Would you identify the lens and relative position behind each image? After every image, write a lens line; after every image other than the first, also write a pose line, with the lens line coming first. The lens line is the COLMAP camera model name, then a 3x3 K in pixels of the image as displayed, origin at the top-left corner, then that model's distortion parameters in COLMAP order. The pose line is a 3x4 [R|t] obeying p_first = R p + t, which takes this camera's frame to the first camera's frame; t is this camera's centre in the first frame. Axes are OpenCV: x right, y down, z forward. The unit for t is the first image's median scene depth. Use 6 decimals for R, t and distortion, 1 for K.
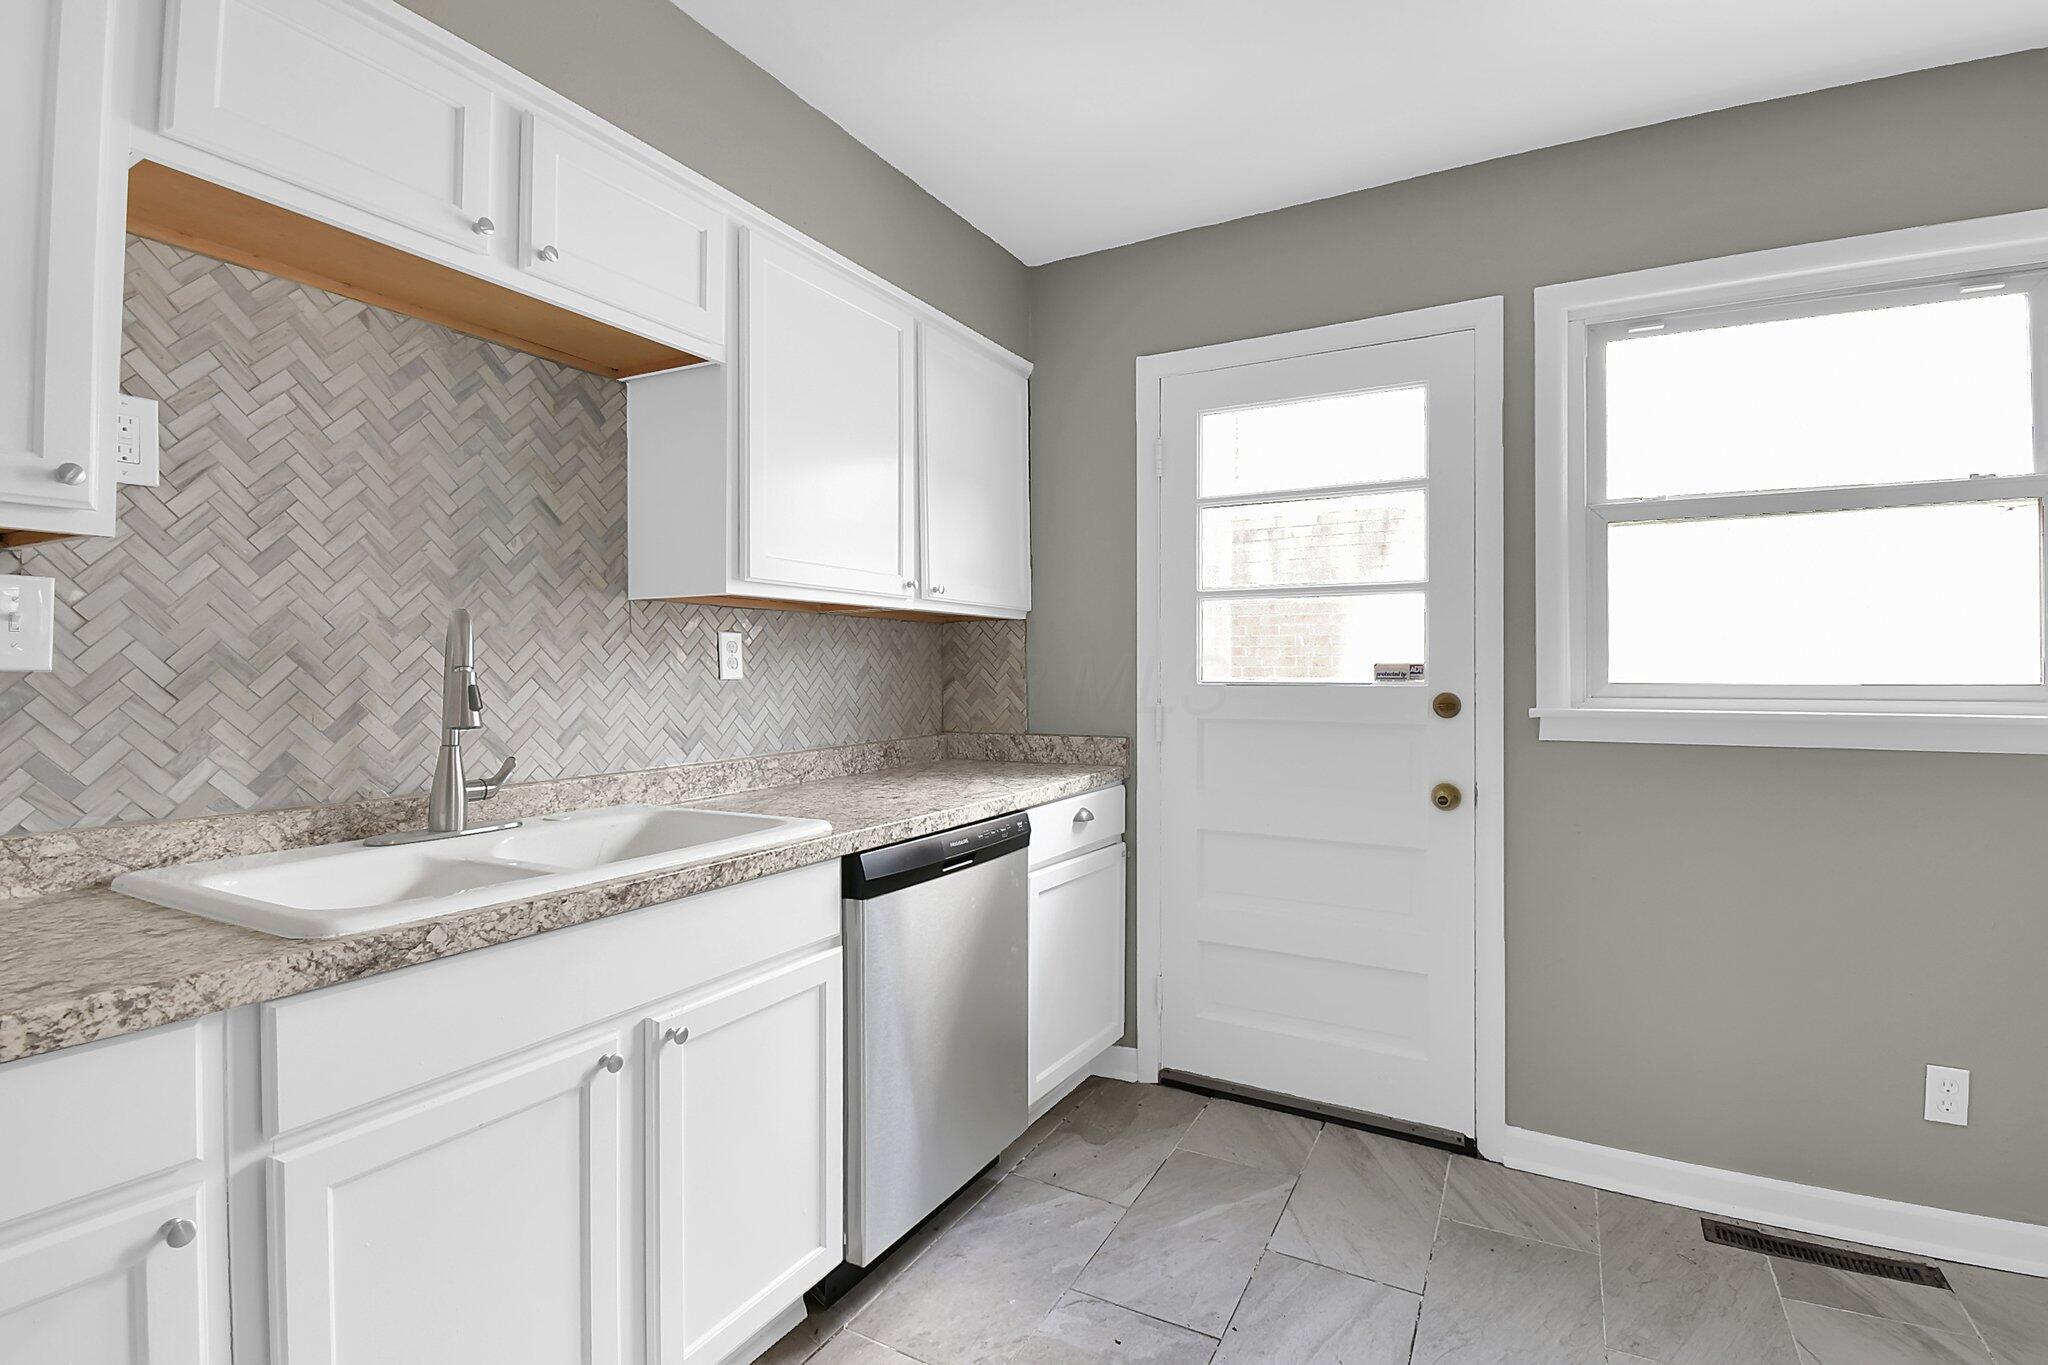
lens RADIAL K [[956.0, 0, 1016.5], [0, 956.0, 673.4], [0, 0, 1]] dist [0.009029, -0.011014]
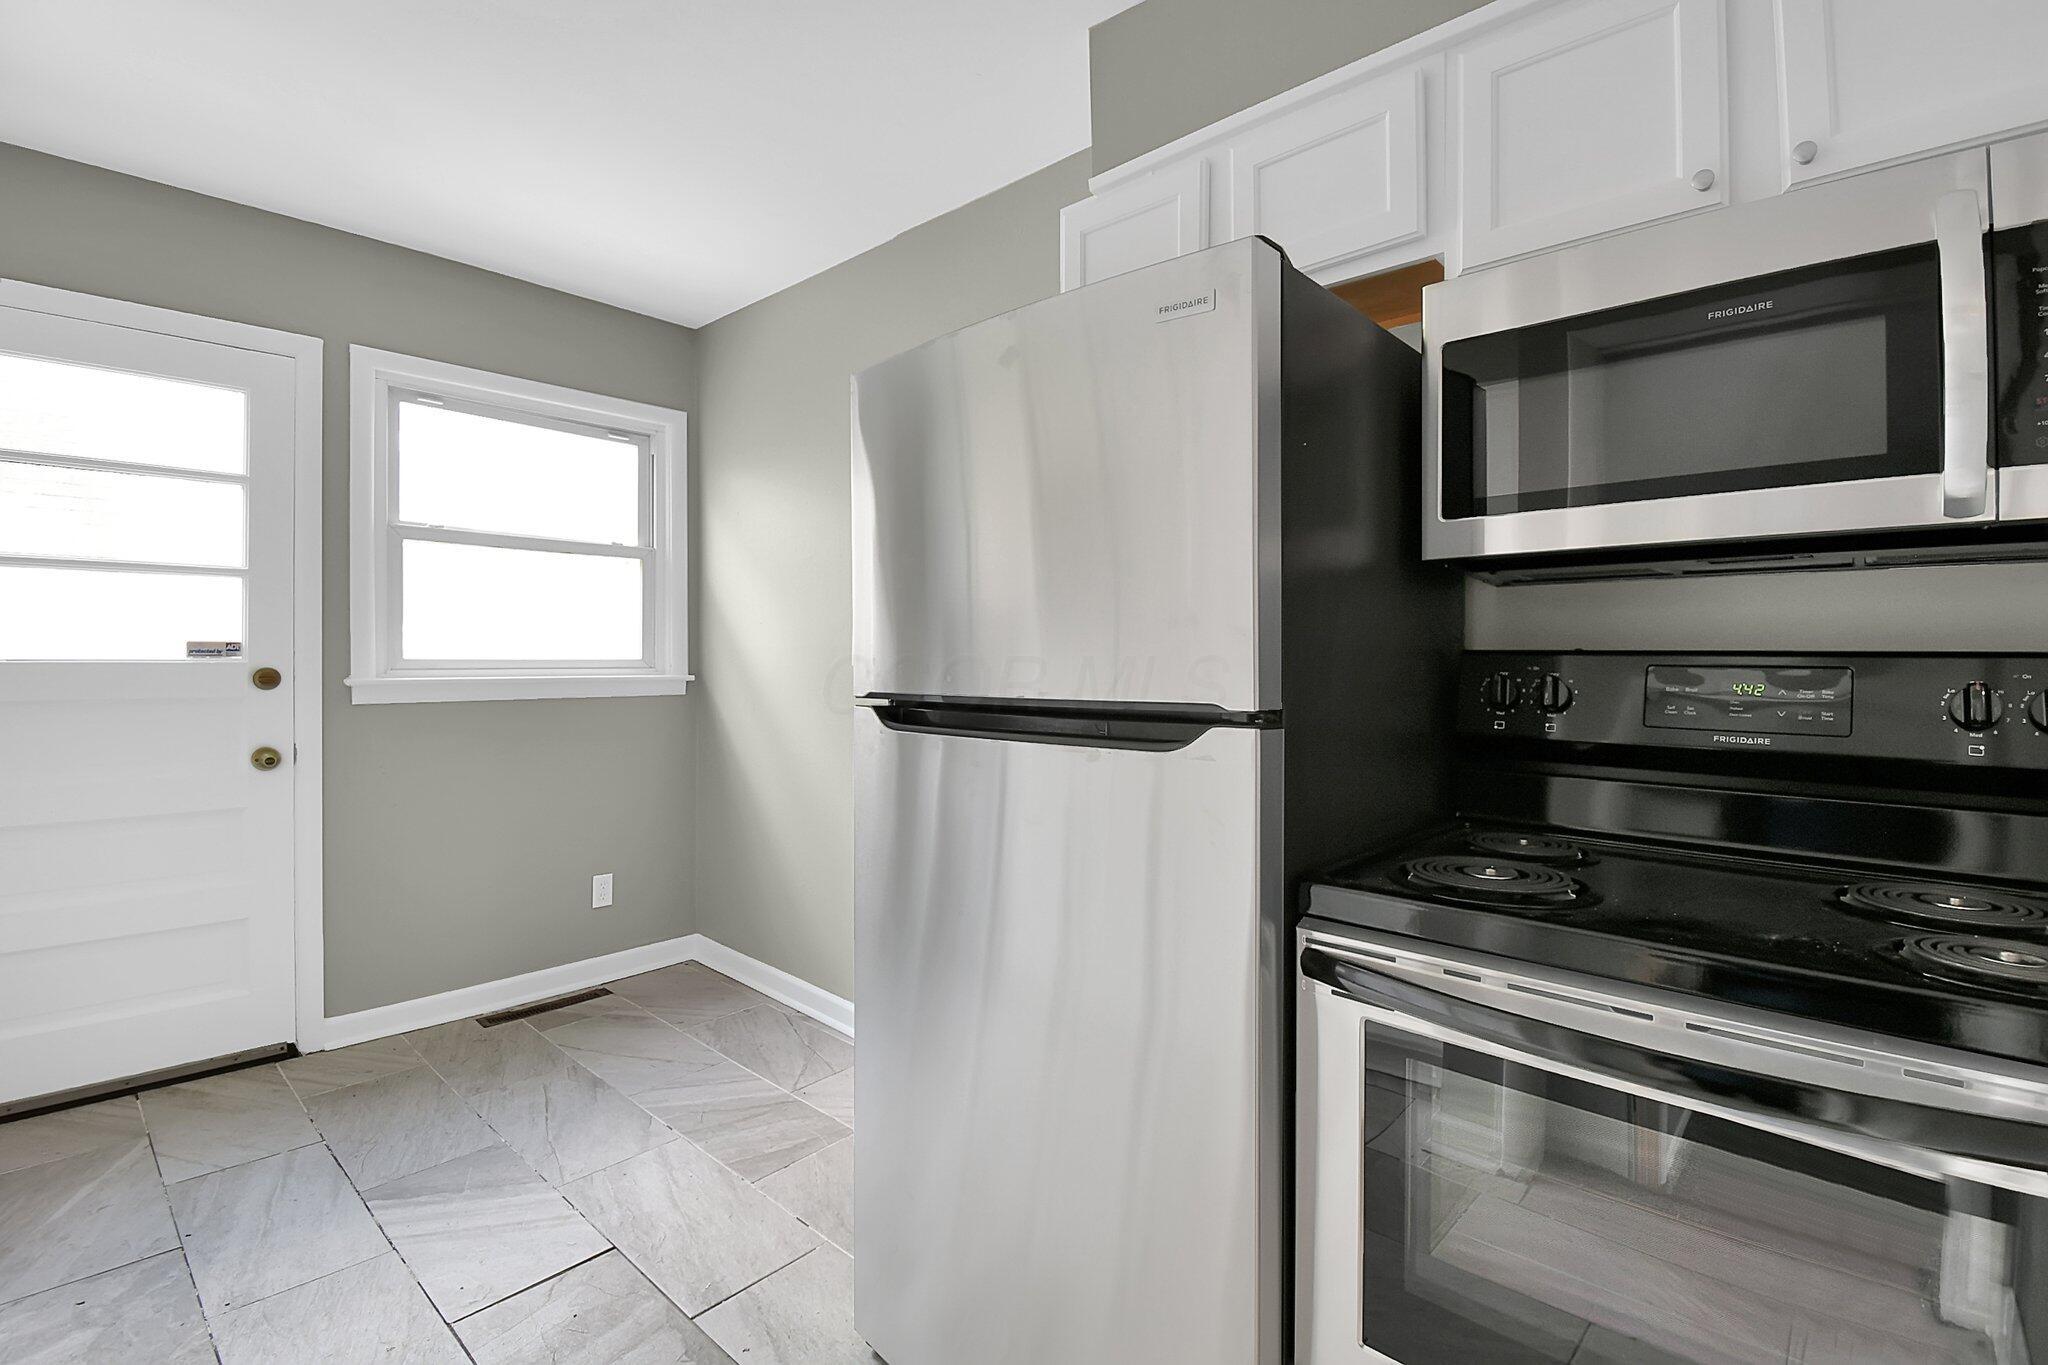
lens RADIAL K [[956.0, 0, 1102.1], [0, 956.0, 654.2], [0, 0, 1]] dist [0.009029, -0.011014]
pose [[0.169343, 0.001189, 0.985556, -0.524743], [-0.010765, 0.999942, 0.000643, -0.007914], [-0.985498, -0.010718, 0.169346, -0.182786]]
